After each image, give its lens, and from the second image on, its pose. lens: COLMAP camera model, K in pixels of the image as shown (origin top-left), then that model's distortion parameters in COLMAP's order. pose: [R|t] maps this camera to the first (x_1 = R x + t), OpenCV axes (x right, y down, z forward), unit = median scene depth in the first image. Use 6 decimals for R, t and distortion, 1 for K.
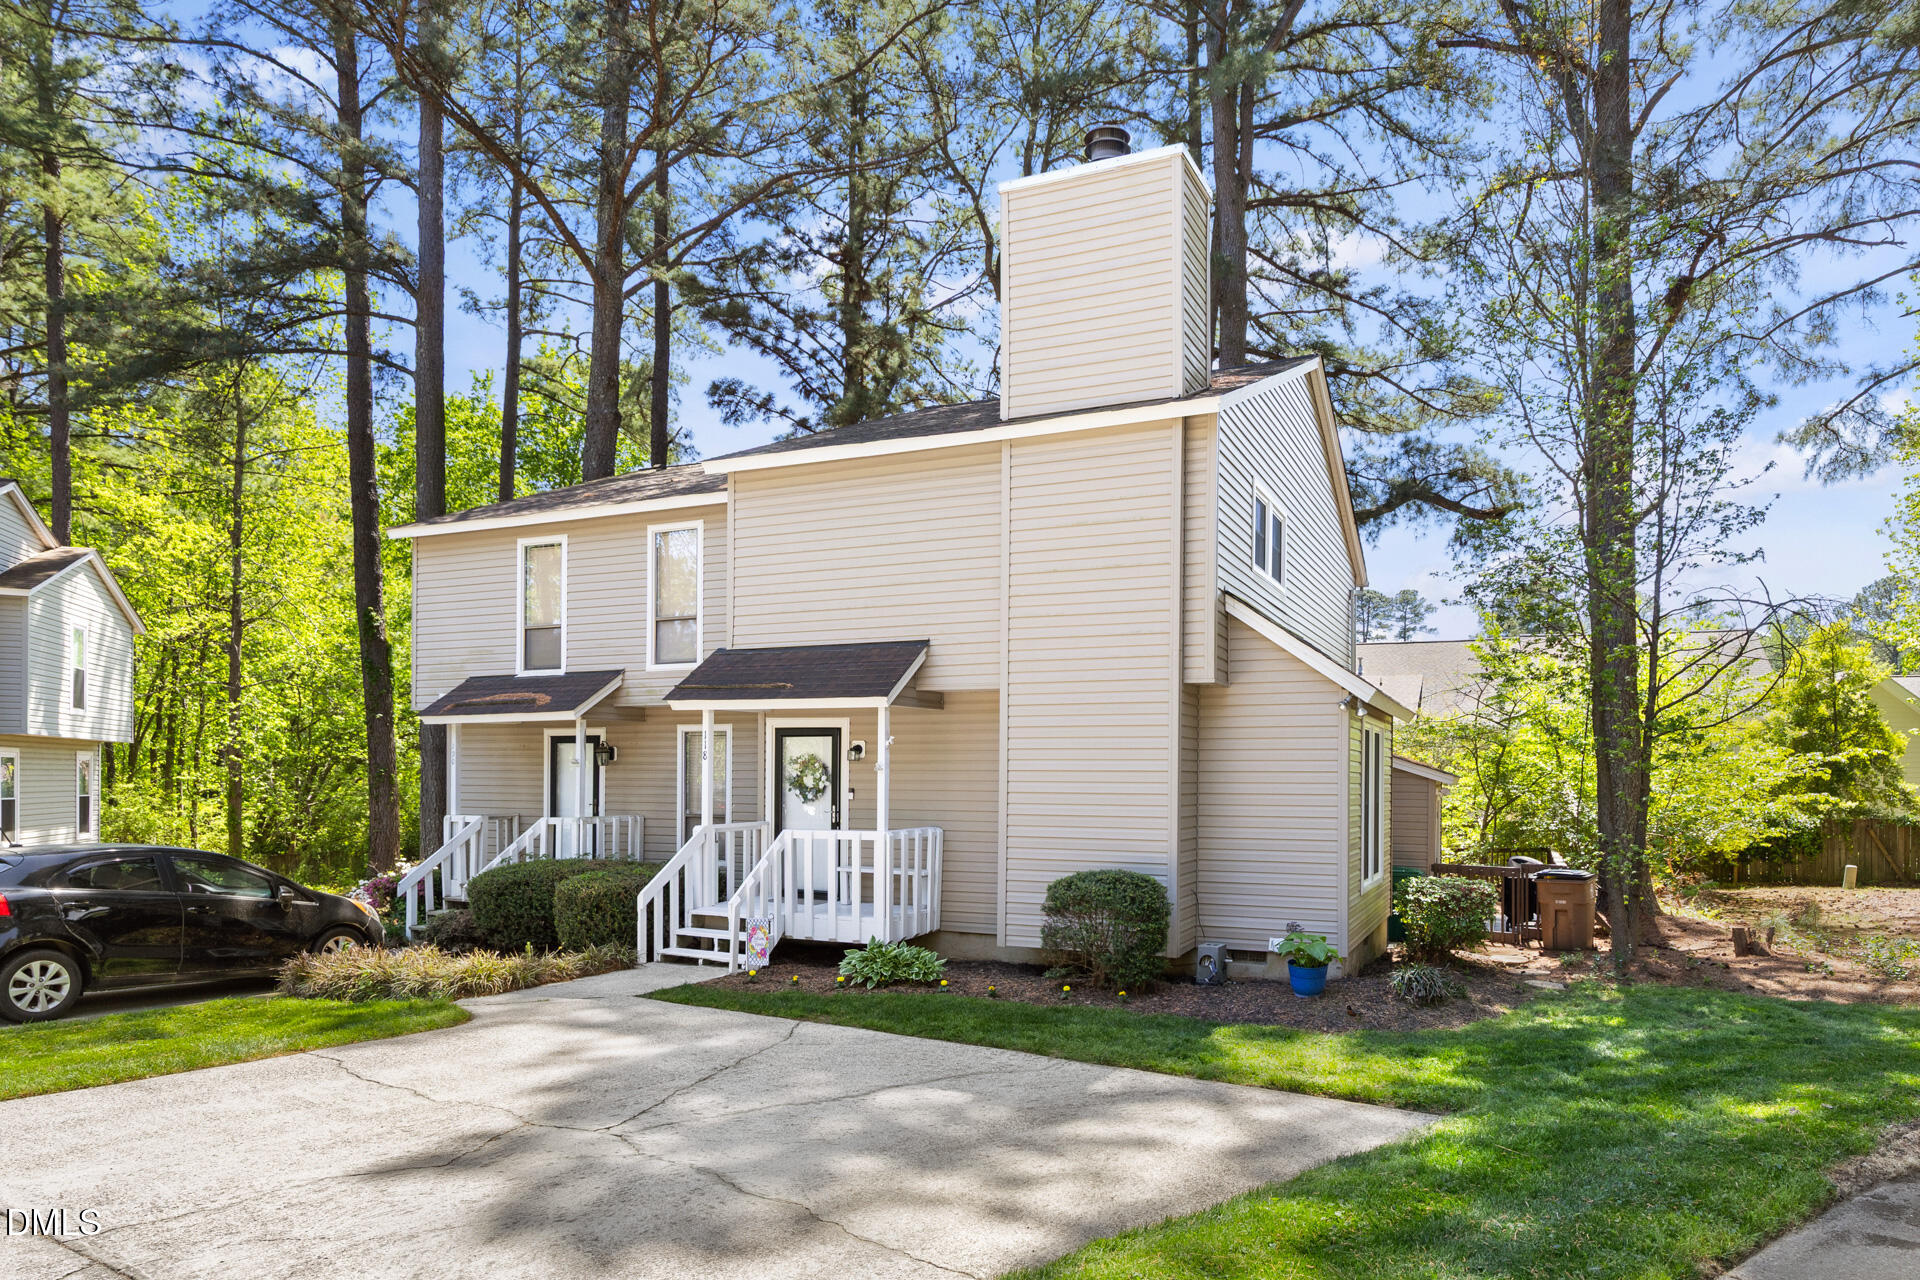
lens RADIAL K [[1023.8, 0, 954.4], [0, 1023.8, 777.5], [0, 0, 1]] dist [0.000235, 0.000603]
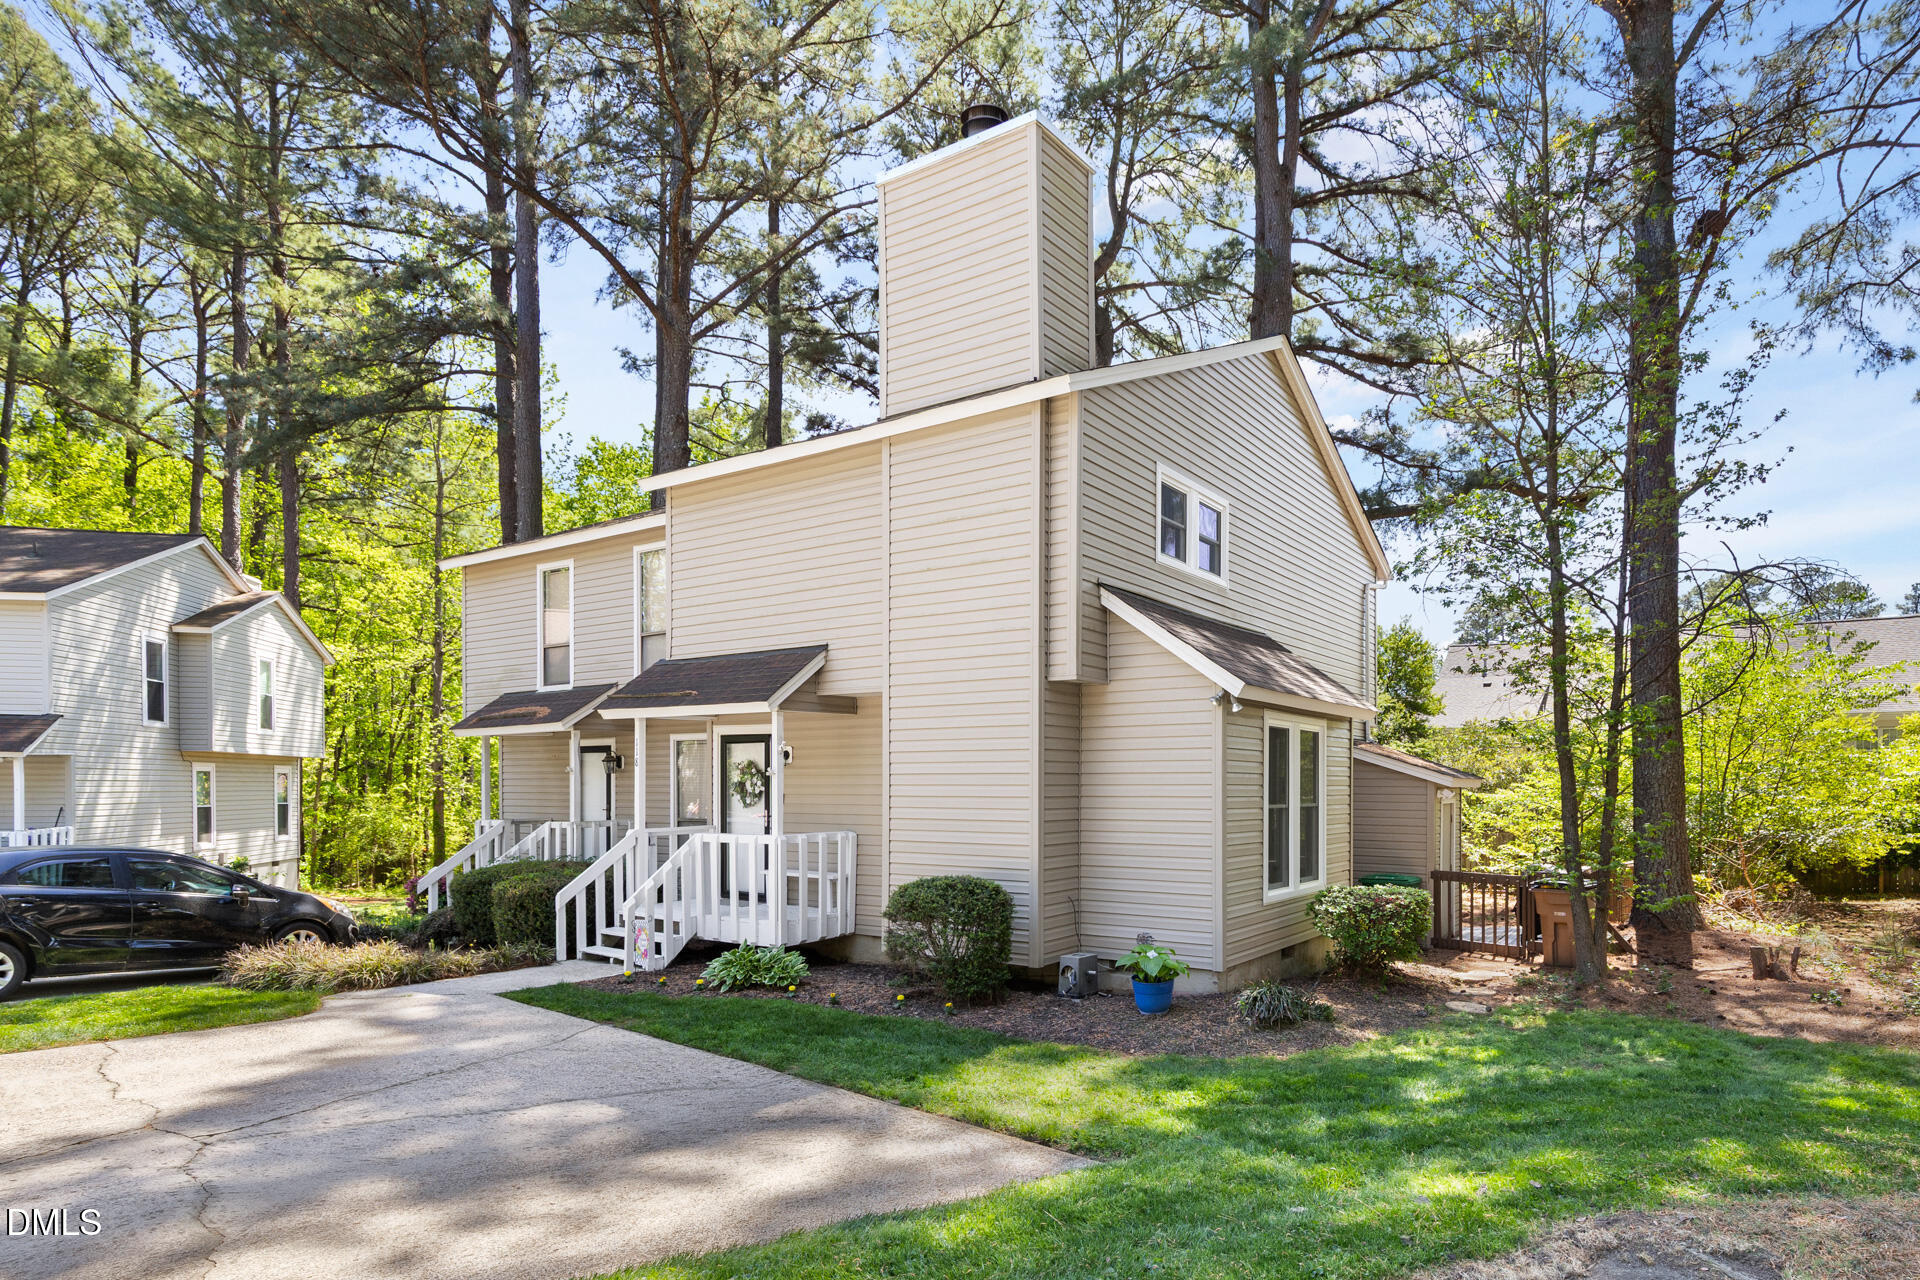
lens RADIAL K [[955.8, 0, 968.0], [0, 955.8, 787.9], [0, 0, 1]] dist [0.011195, -0.000623]
pose [[0.988066, -0.005730, -0.153924, 0.261123], [0.006302, 0.999975, 0.003226, 0.004041], [0.153902, -0.004158, 0.988077, 0.096113]]
